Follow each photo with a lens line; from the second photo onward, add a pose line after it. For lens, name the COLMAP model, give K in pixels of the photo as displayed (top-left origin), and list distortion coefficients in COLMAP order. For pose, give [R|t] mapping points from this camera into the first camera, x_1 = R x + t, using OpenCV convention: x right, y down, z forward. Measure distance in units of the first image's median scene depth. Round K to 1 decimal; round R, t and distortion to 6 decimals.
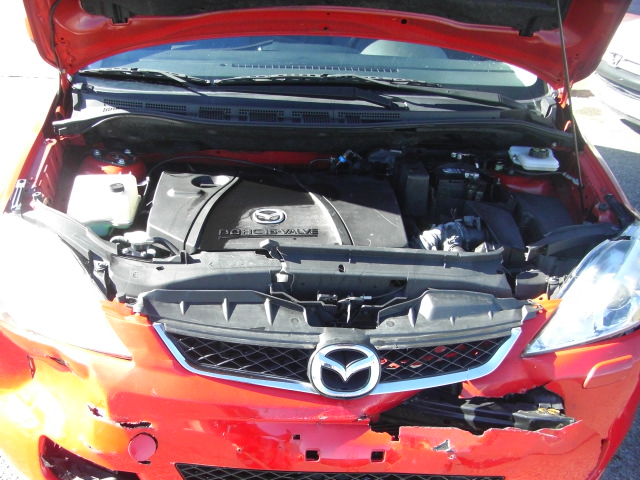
lens RADIAL K [[735.3, 0, 318.0], [0, 735.3, 244.0], [0, 0, 1]] dist [-0.133107, 0.000000]
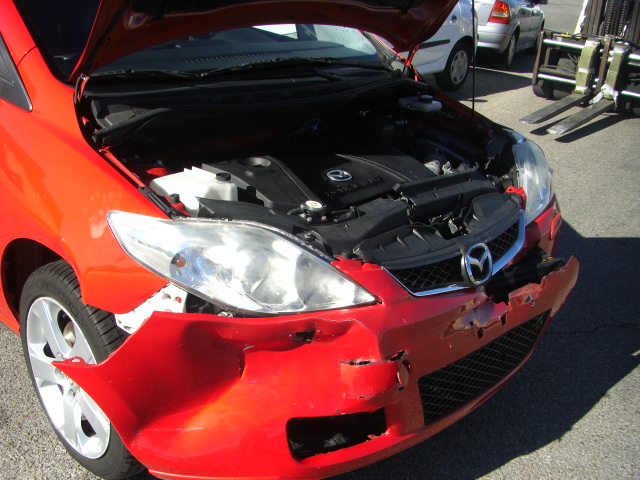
lens RADIAL K [[735.3, 0, 290.2], [0, 735.3, 244.3], [0, 0, 1]] dist [-0.133107, 0.000000]
pose [[0.743284, -0.254937, 0.618495, -0.778133], [0.267442, 0.960683, 0.074582, -0.036327], [-0.613192, 0.109975, 0.782241, 0.142399]]
